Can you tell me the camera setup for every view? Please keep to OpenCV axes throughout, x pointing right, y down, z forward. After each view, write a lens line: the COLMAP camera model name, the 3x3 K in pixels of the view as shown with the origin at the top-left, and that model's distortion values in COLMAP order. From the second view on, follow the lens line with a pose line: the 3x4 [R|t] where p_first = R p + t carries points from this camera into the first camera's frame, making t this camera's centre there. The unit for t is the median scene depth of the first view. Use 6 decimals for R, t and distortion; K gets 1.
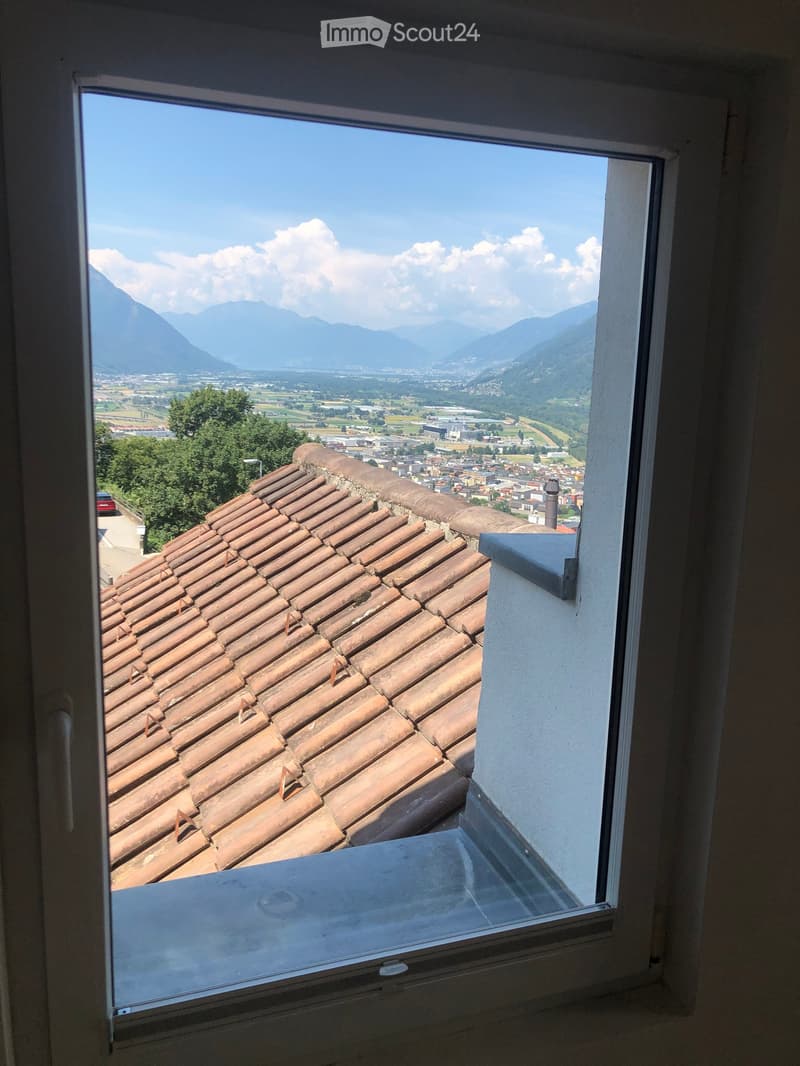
lens RADIAL K [[872.7, 0, 400.0], [0, 872.7, 533.0], [0, 0, 1]] dist [-0.002115, 0.005802]
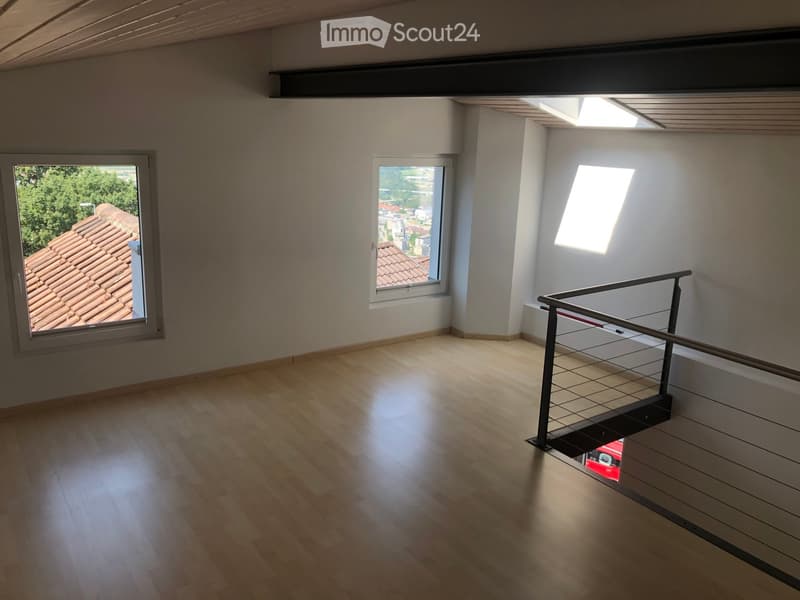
lens RADIAL K [[655.0, 0, 400.4], [0, 655.0, 287.6], [0, 0, 1]] dist [-0.002115, 0.005802]
pose [[0.963308, -0.057395, 0.262192, 0.159000], [0.043063, 0.997264, 0.060090, 0.027314], [-0.264923, -0.046595, 0.963143, -0.673915]]
